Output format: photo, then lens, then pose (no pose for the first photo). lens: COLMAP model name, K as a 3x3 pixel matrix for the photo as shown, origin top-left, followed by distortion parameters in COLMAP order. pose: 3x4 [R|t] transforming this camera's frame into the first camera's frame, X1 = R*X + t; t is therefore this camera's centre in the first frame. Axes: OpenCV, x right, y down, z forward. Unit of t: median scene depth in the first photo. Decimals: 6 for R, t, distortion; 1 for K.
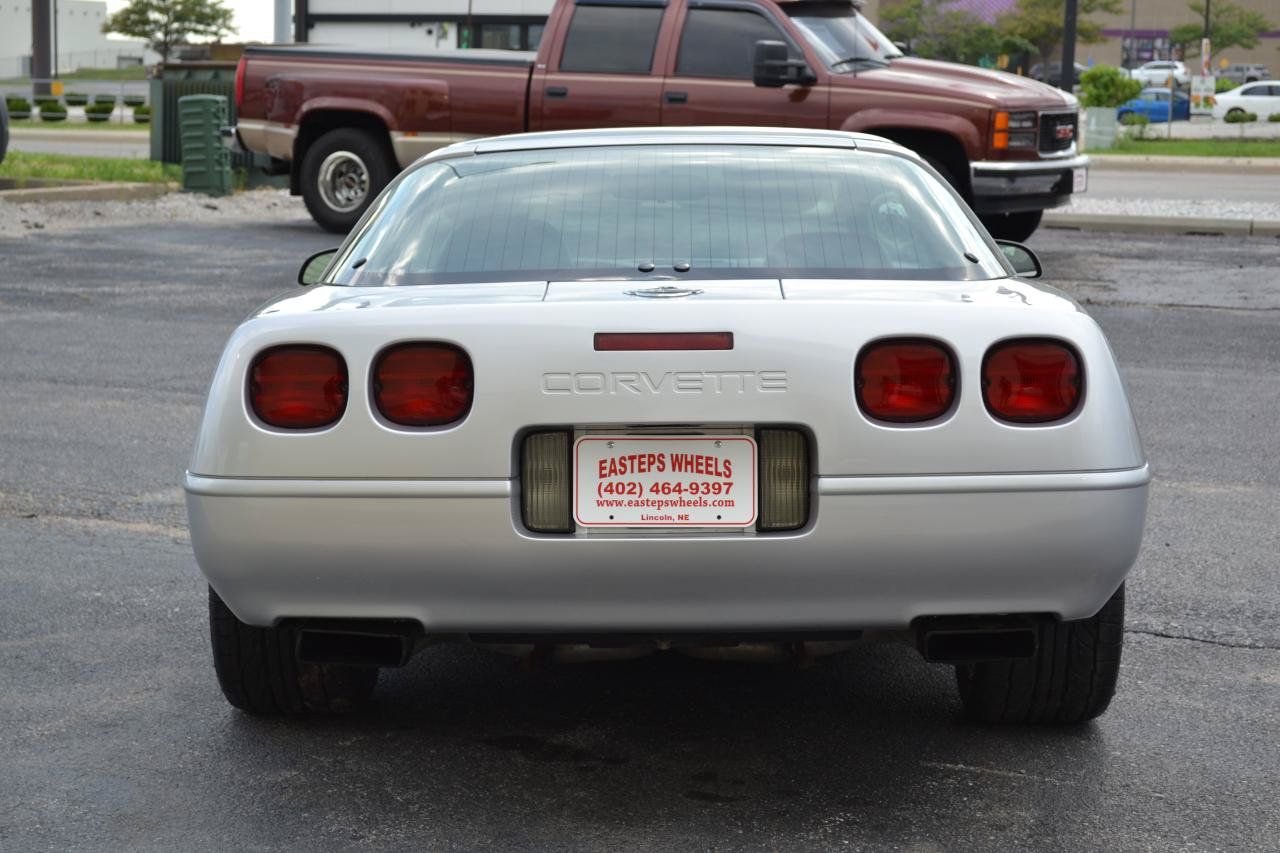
lens RADIAL K [[3164.5, 0, 640.0], [0, 3164.5, 426.5], [0, 0, 1]] dist [0.023176, 0.396387]
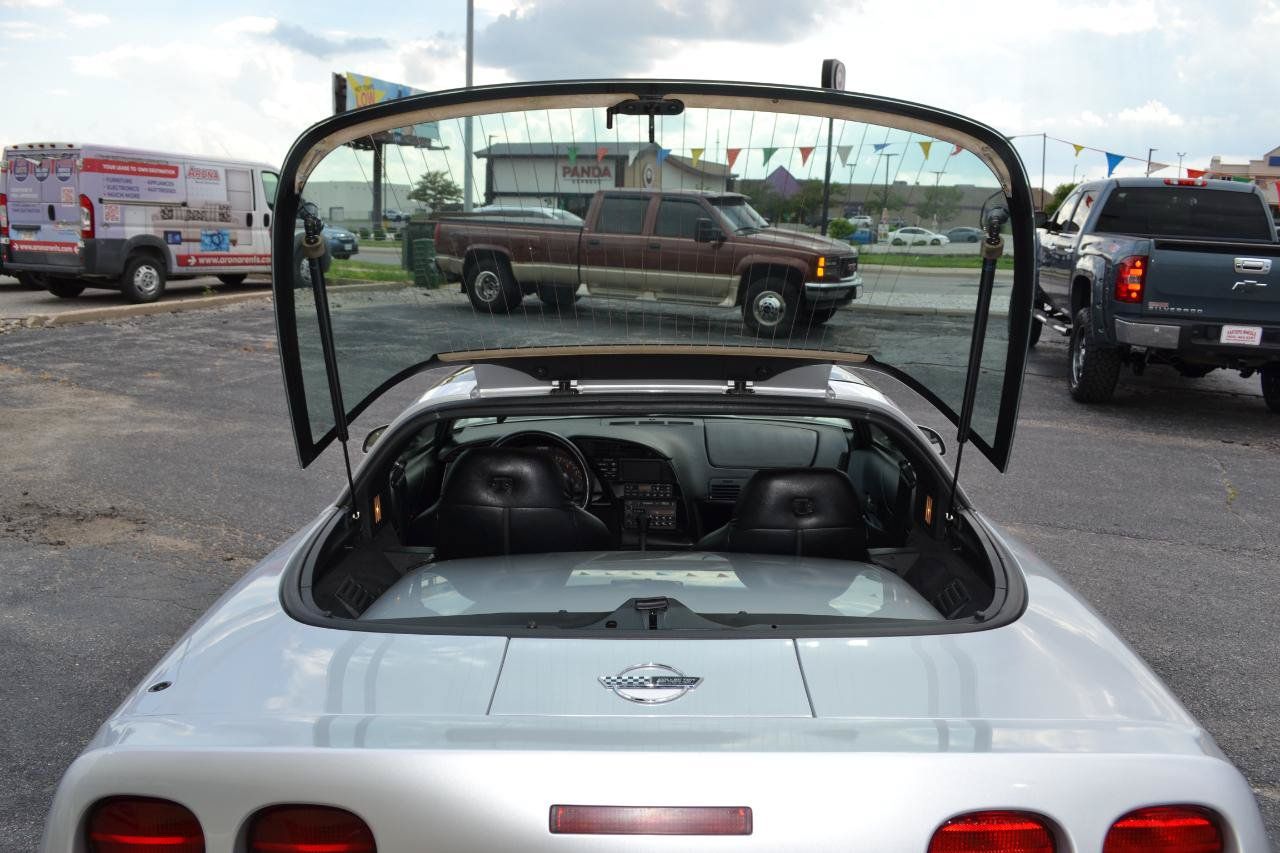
lens RADIAL K [[1116.0, 0, 640.0], [0, 1116.0, 426.5], [0, 0, 1]] dist [-0.080806, -0.001859]
pose [[0.999954, 0.009170, 0.002795, 0.001644], [-0.009378, 0.996173, 0.086896, -0.058733], [-0.001987, -0.086918, 0.996213, 0.337828]]
